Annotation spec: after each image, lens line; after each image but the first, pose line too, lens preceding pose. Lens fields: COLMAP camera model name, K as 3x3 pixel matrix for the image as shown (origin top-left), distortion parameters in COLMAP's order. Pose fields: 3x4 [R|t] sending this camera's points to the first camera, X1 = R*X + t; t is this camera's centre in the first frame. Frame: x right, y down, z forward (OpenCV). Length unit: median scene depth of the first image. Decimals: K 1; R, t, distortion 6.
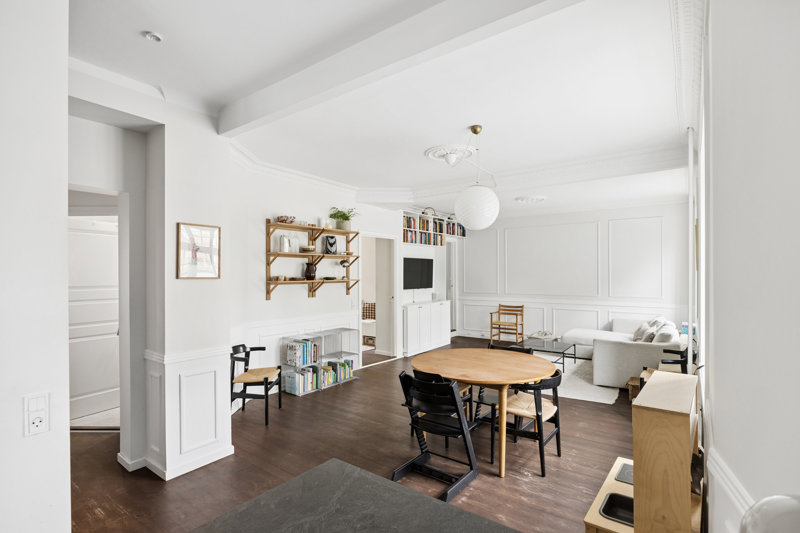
lens RADIAL K [[395.4, 0, 407.7], [0, 395.4, 270.8], [0, 0, 1]] dist [-0.005110, -0.001915]
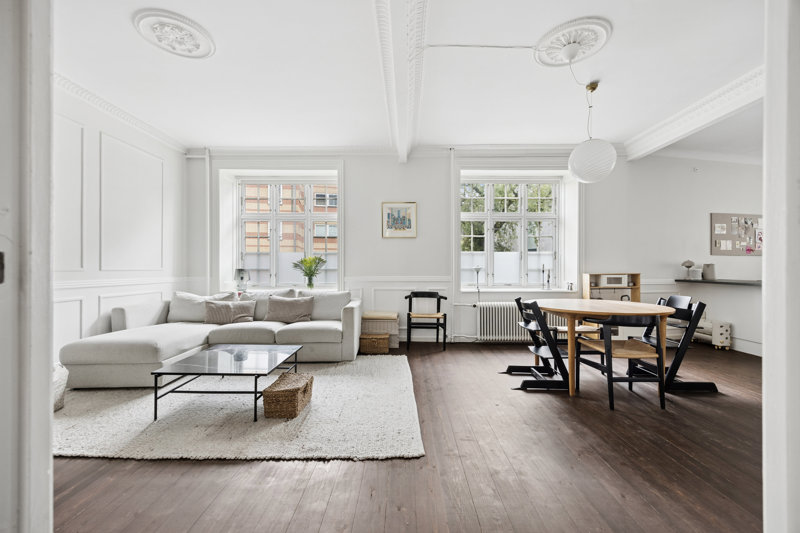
lens RADIAL K [[324.1, 0, 403.3], [0, 324.1, 262.4], [0, 0, 1]] dist [0.002721, 0.000069]
pose [[-0.596739, 0.019615, 0.802196, -0.120350], [-0.000328, 0.999695, -0.024689, 0.070758], [-0.802435, -0.014996, -0.596550, 1.010426]]
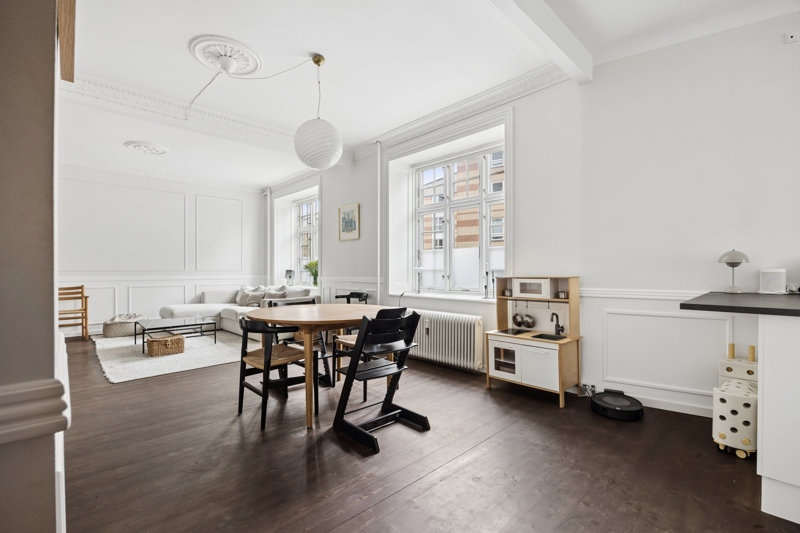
lens RADIAL K [[355.2, 0, 403.1], [0, 355.2, 269.9], [0, 0, 1]] dist [-0.013434, -0.000837]
pose [[0.168054, 0.004145, 0.985769, -0.321383], [-0.004045, 0.999986, -0.003515, 0.070015], [-0.985770, -0.003397, 0.168068, 0.351681]]
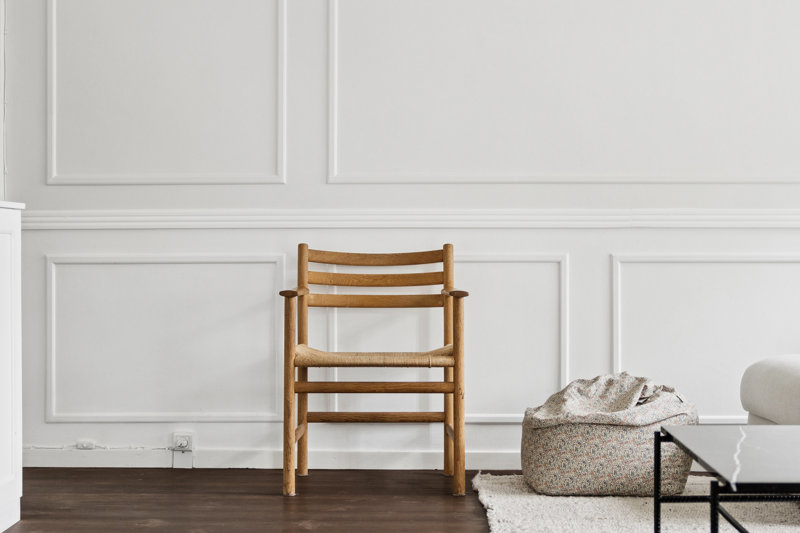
lens RADIAL K [[1337.8, 0, 405.0], [0, 1337.8, 258.8], [0, 0, 1]] dist [0.012198, 0.000000]
pose [[0.813096, 0.005095, 0.582107, -0.067160], [-0.006146, 0.999981, -0.000167, 0.113336], [-0.582097, -0.003442, 0.813112, 0.667437]]
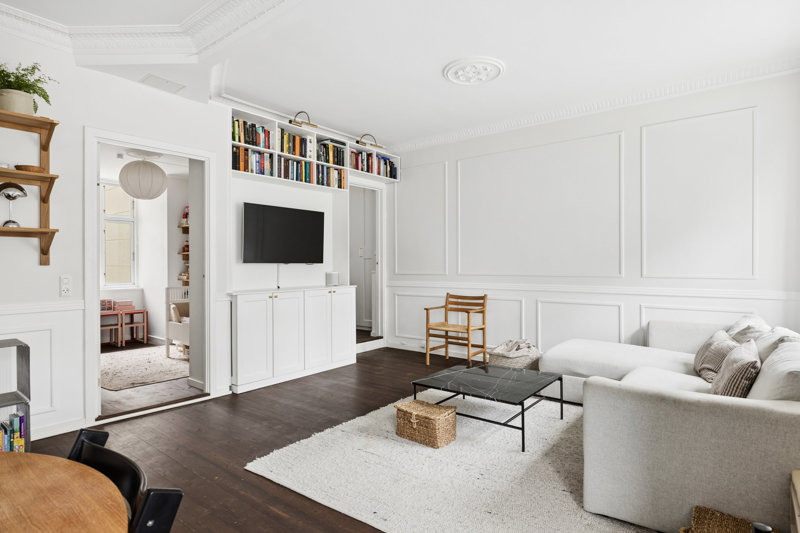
lens RADIAL K [[444.6, 0, 404.5], [0, 444.6, 270.3], [0, 0, 1]] dist [0.006288, -0.005761]
pose [[0.999195, -0.000032, -0.040107, 0.247740], [0.000743, 0.999843, 0.017719, 0.050627], [0.040100, -0.017735, 0.999038, 0.453326]]
